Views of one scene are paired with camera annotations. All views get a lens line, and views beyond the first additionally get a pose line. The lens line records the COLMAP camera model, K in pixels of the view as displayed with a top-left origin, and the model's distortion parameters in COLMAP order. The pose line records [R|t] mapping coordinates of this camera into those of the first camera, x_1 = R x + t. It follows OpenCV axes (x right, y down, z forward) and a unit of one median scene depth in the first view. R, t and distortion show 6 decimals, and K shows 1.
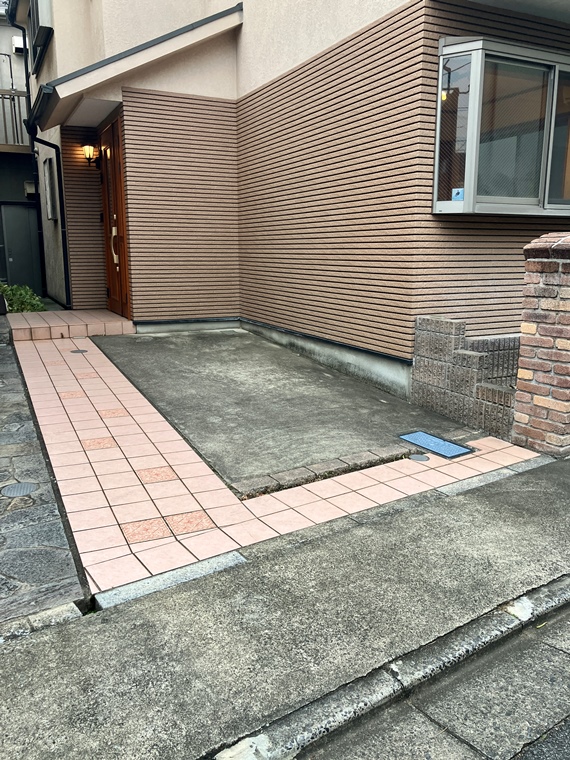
lens RADIAL K [[623.8, 0, 285.2], [0, 623.8, 380.2], [0, 0, 1]] dist [0.023381, -0.012864]
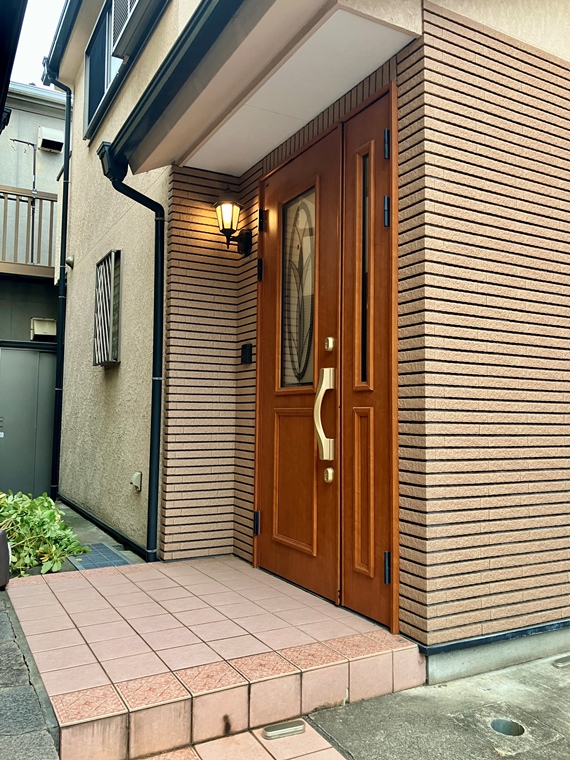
lens RADIAL K [[623.8, 0, 279.9], [0, 623.8, 378.0], [0, 0, 1]] dist [0.023381, -0.012864]
pose [[0.998722, 0.014997, 0.048264, -0.531196], [-0.001511, 0.963394, -0.268086, -0.222892], [-0.050518, 0.267670, 0.962185, 1.043217]]
